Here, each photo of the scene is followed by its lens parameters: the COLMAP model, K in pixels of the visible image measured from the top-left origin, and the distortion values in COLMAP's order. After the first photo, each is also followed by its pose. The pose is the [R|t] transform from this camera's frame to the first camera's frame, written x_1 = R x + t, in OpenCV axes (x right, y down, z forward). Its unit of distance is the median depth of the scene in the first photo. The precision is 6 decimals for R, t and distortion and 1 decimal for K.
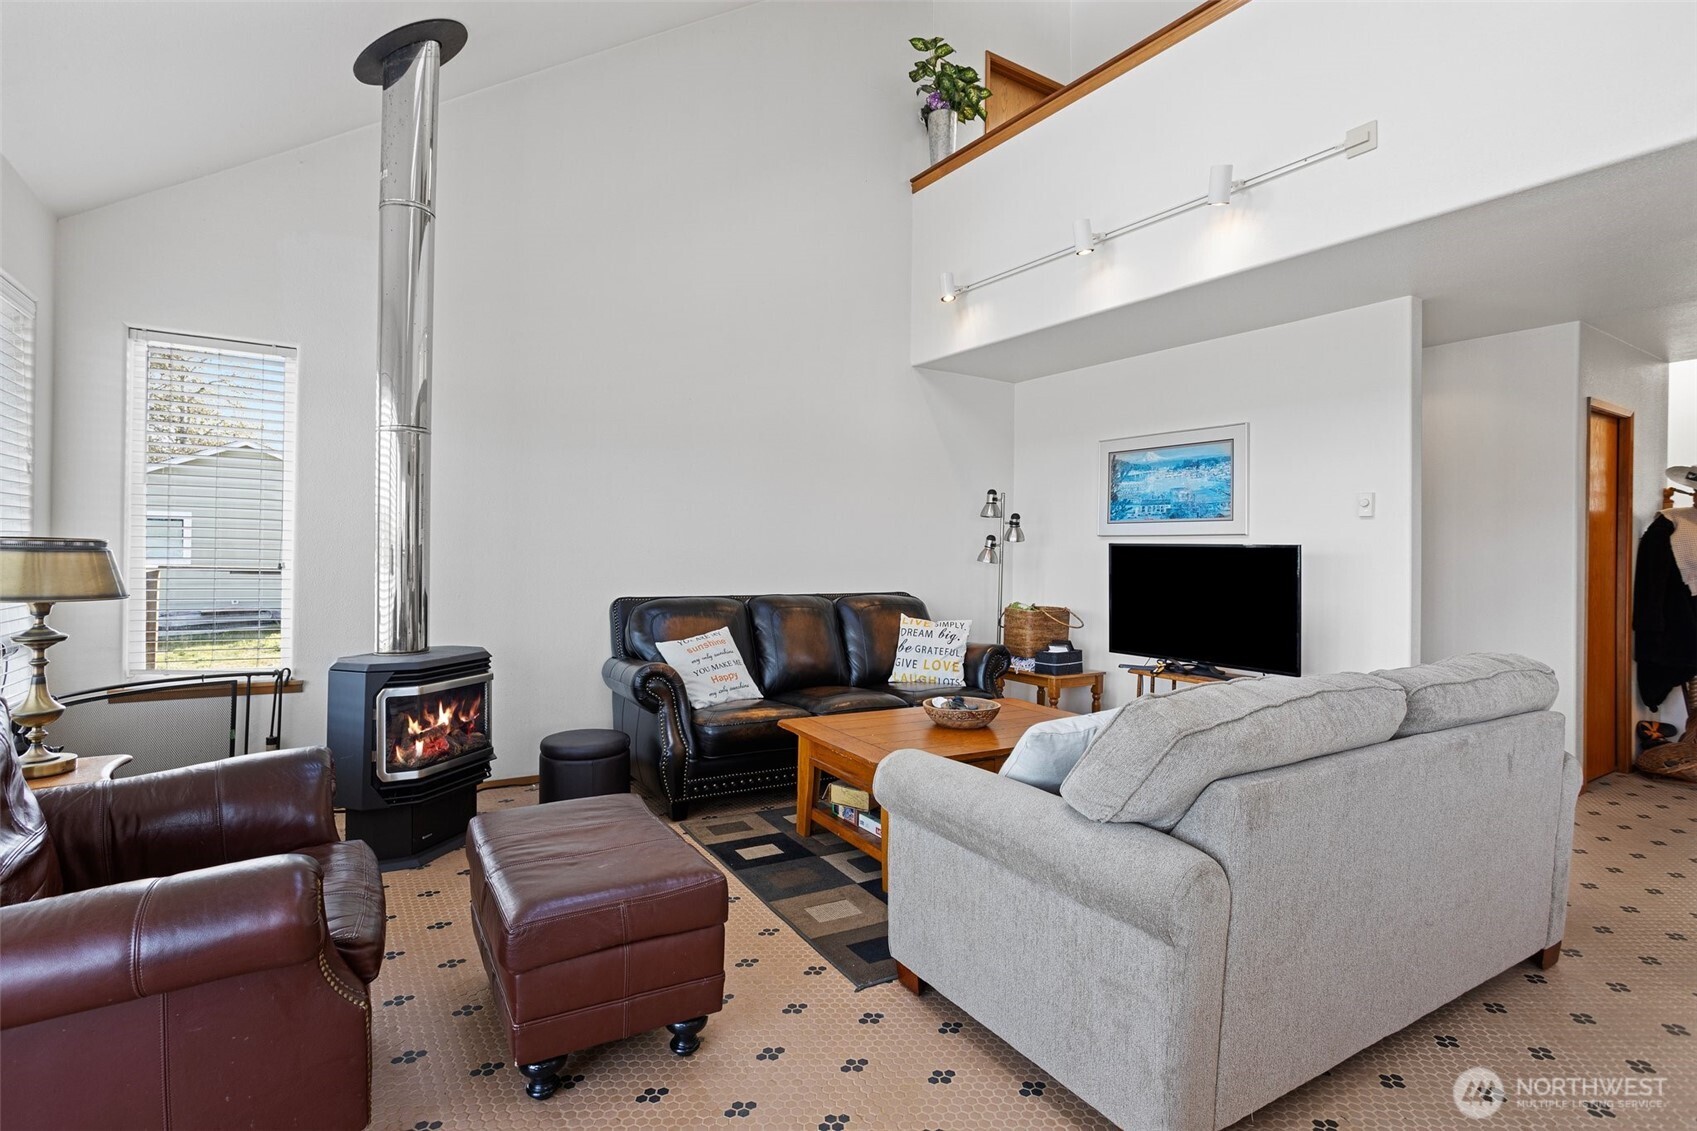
lens RADIAL K [[845.3, 0, 853.3], [0, 845.3, 537.3], [0, 0, 1]] dist [0.006484, 0.000885]
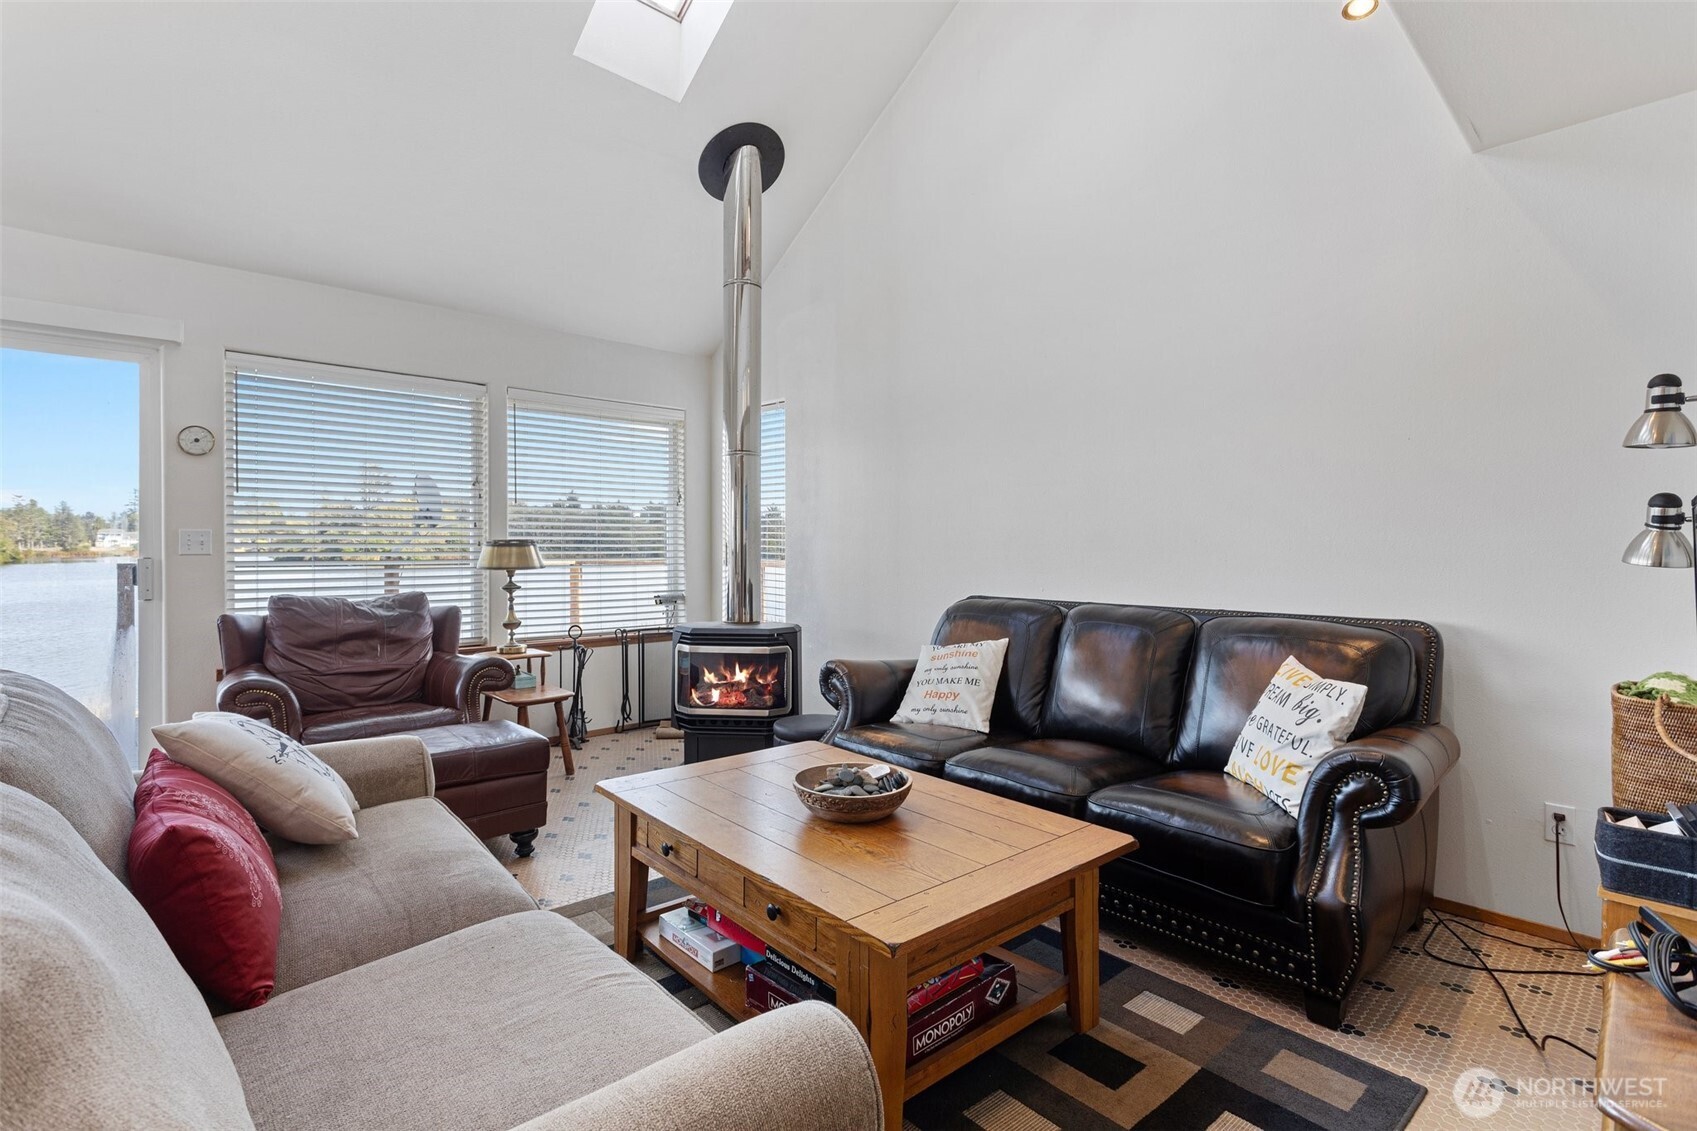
lens RADIAL K [[845.3, 0, 864.1], [0, 845.3, 536.2], [0, 0, 1]] dist [0.006484, 0.000885]
pose [[0.179014, -0.021712, -0.983607, 0.566458], [0.017702, 0.999666, -0.018845, 0.021540], [0.983687, -0.014039, 0.179339, 0.677262]]
